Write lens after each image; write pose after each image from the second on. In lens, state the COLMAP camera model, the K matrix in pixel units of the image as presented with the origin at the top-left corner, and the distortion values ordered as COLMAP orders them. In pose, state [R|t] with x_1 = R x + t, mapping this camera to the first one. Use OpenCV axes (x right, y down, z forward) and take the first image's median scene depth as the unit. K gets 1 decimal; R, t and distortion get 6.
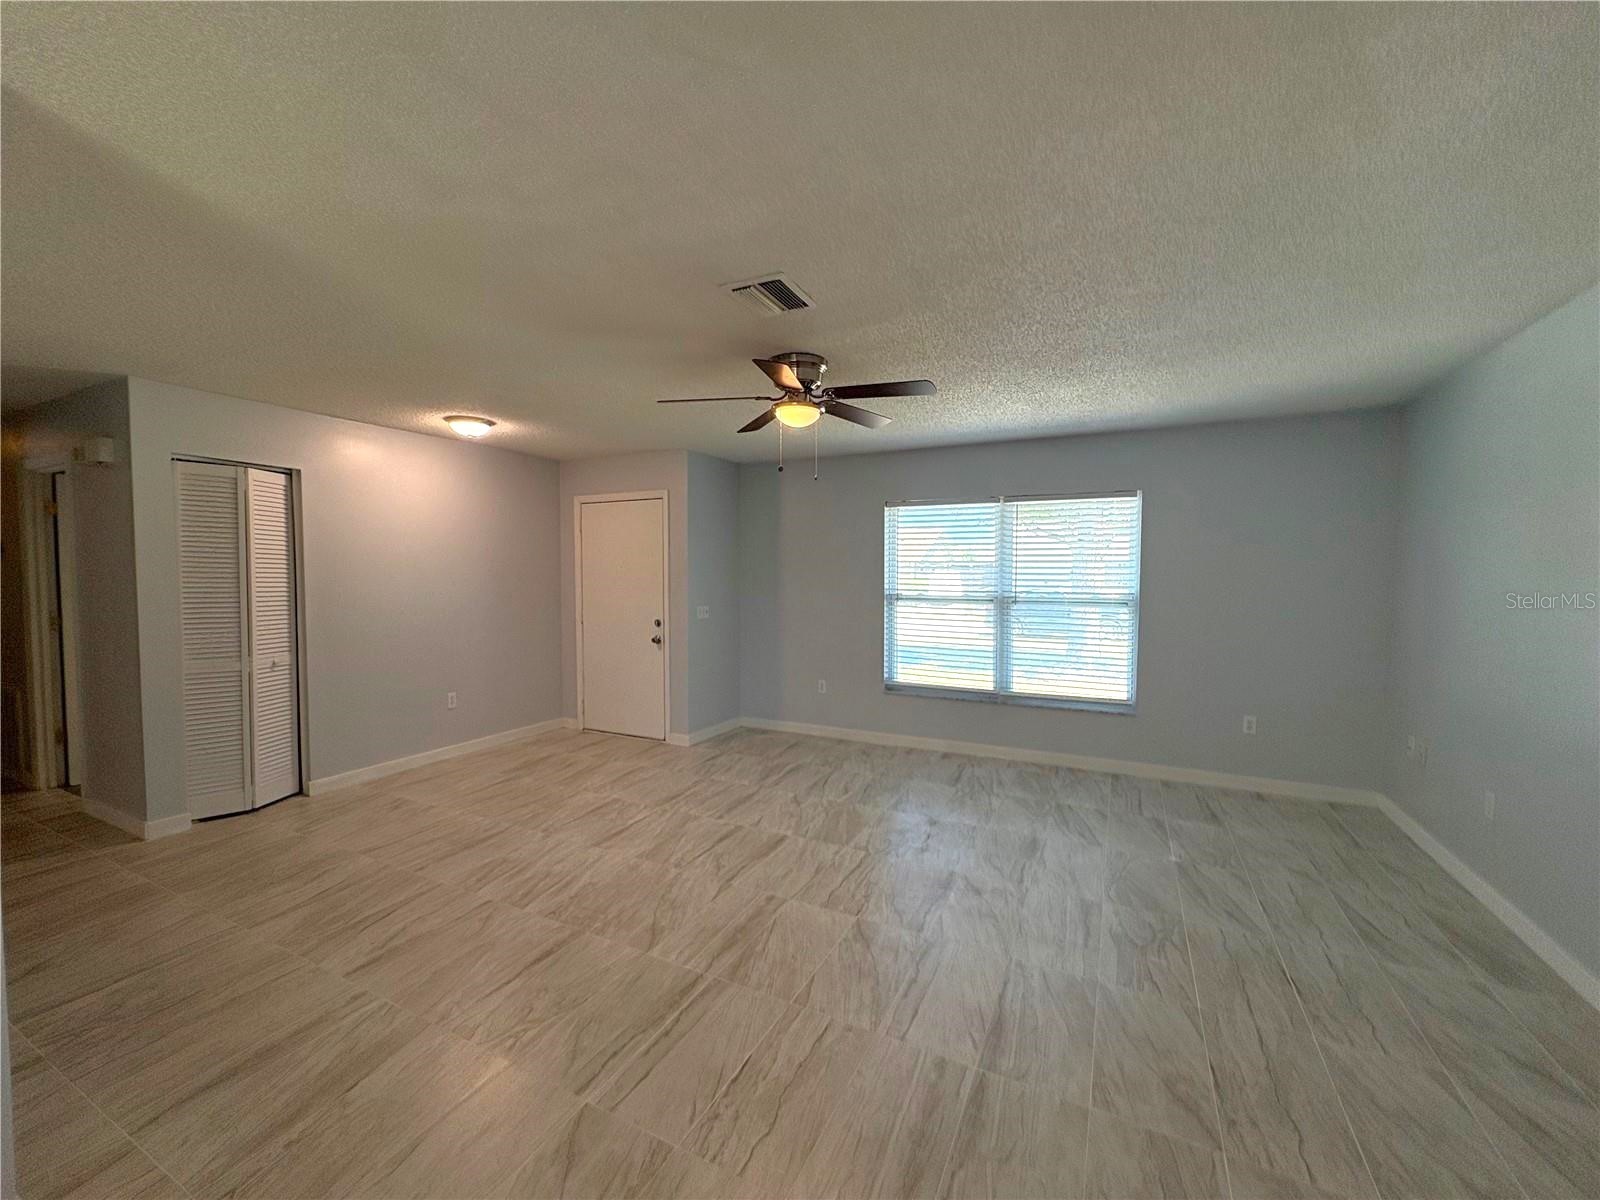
lens RADIAL K [[637.8, 0, 799.2], [0, 637.8, 600.6], [0, 0, 1]] dist [0.000164, -0.000046]
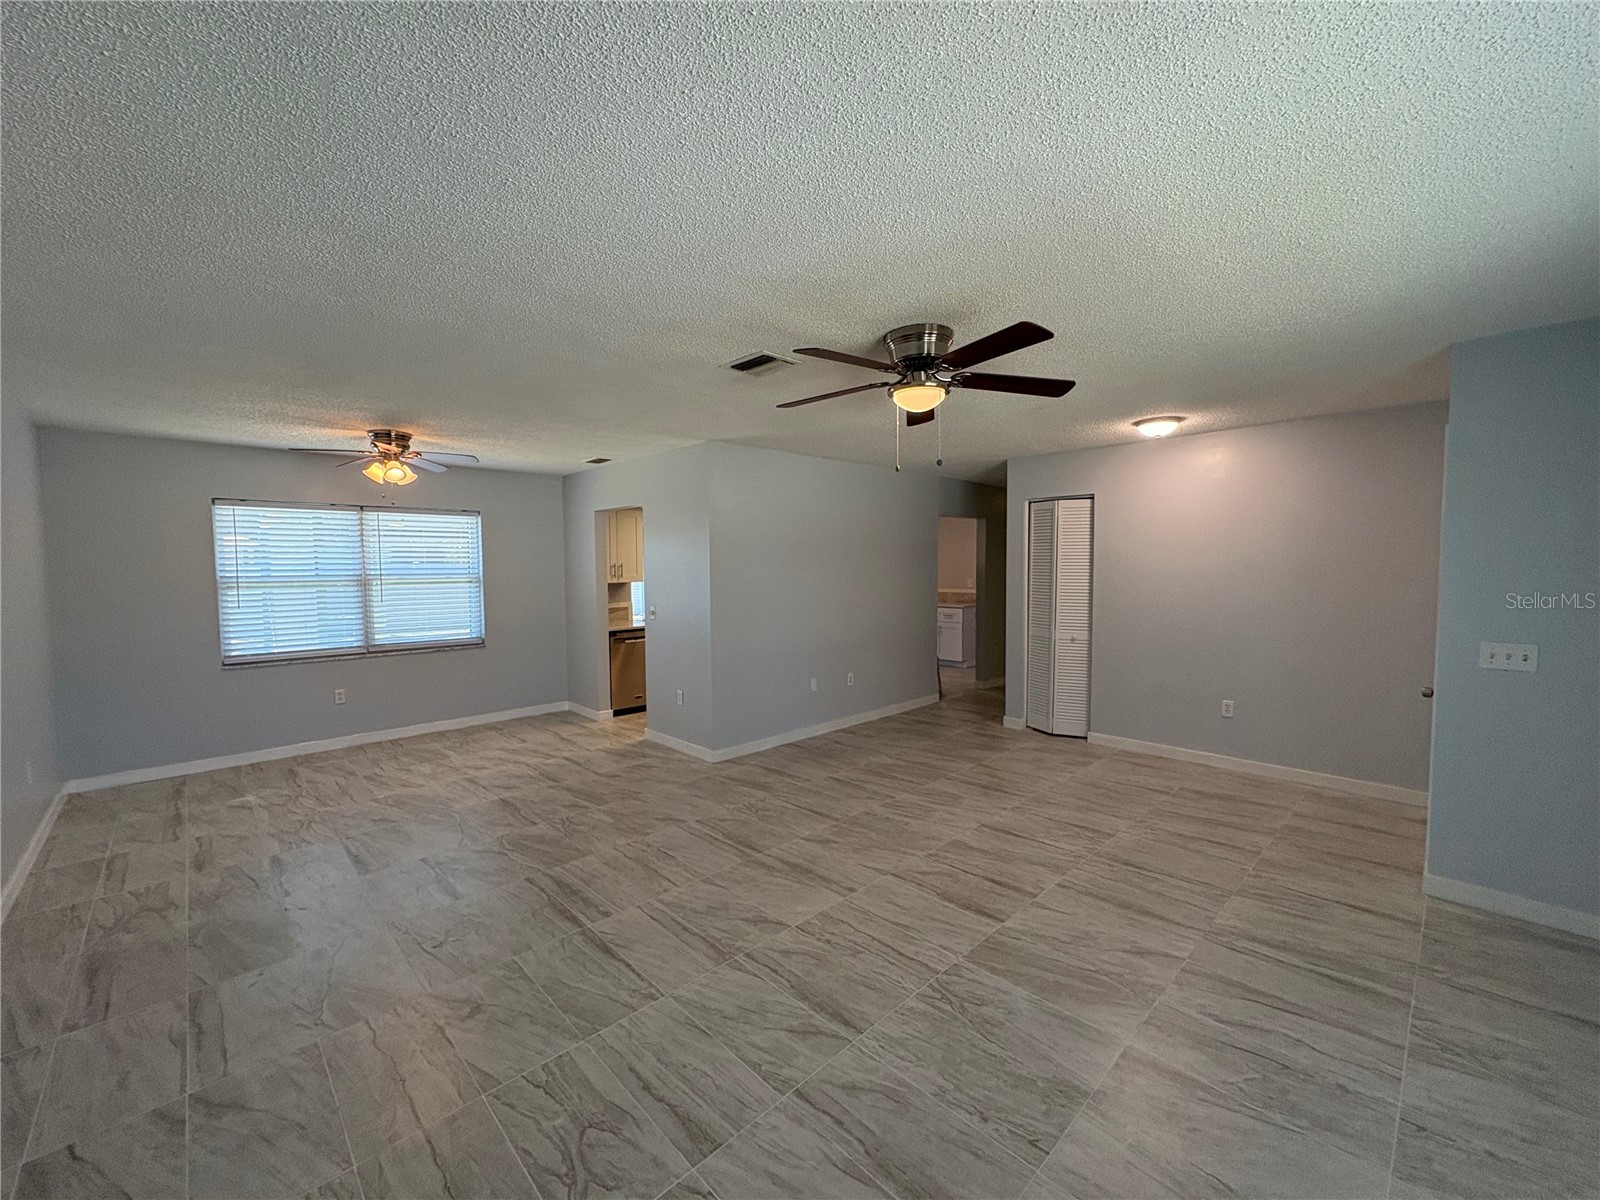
lens RADIAL K [[637.8, 0, 799.2], [0, 637.8, 600.6], [0, 0, 1]] dist [0.000164, -0.000046]
pose [[-0.329953, 0.050889, -0.942625, 0.771361], [-0.033975, 0.997259, 0.065730, -0.060011], [0.943386, 0.053713, -0.327319, 1.006308]]
